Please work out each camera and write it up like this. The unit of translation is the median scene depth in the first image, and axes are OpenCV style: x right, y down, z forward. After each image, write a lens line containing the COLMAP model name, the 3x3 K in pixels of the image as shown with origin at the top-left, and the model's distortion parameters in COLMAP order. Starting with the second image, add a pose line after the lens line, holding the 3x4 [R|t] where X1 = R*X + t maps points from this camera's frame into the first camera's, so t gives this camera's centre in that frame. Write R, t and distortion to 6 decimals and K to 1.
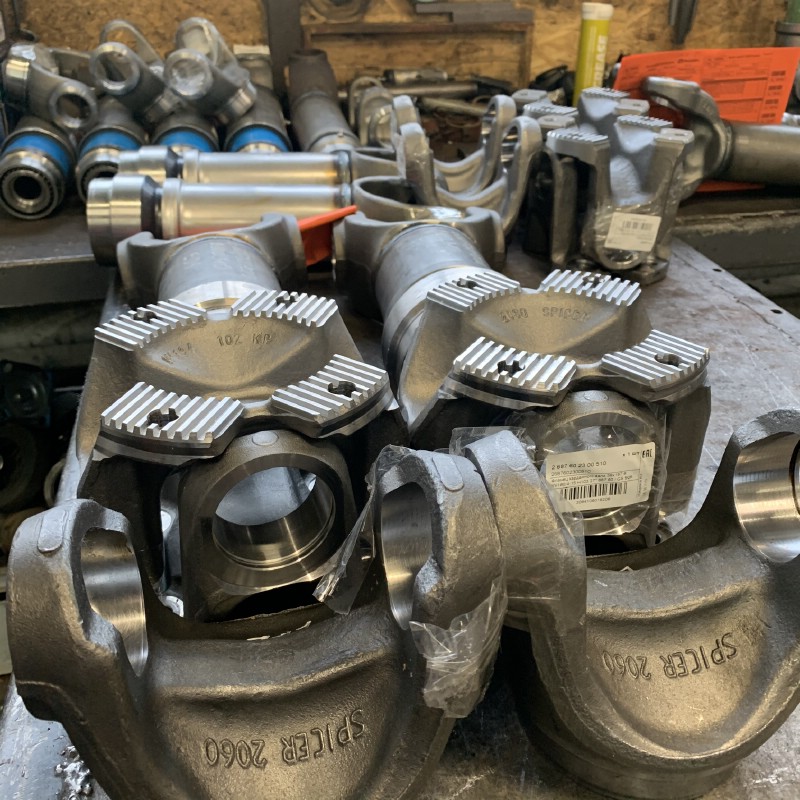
lens RADIAL K [[778.6, 0, 400.0], [0, 778.6, 400.0], [0, 0, 1]] dist [-0.062803, -0.000850]
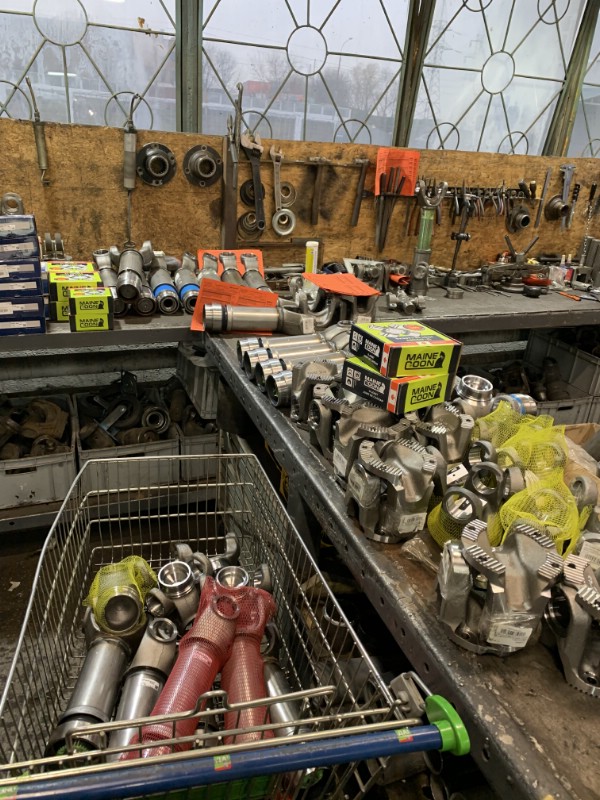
lens RADIAL K [[633.1, 0, 300.0], [0, 633.1, 400.0], [0, 0, 1]] dist [0.000903, -0.001215]
pose [[0.982846, -0.001475, 0.184420, -0.296651], [0.023319, 0.992936, -0.116337, 0.267582], [-0.182946, 0.118642, 0.975938, -0.988421]]
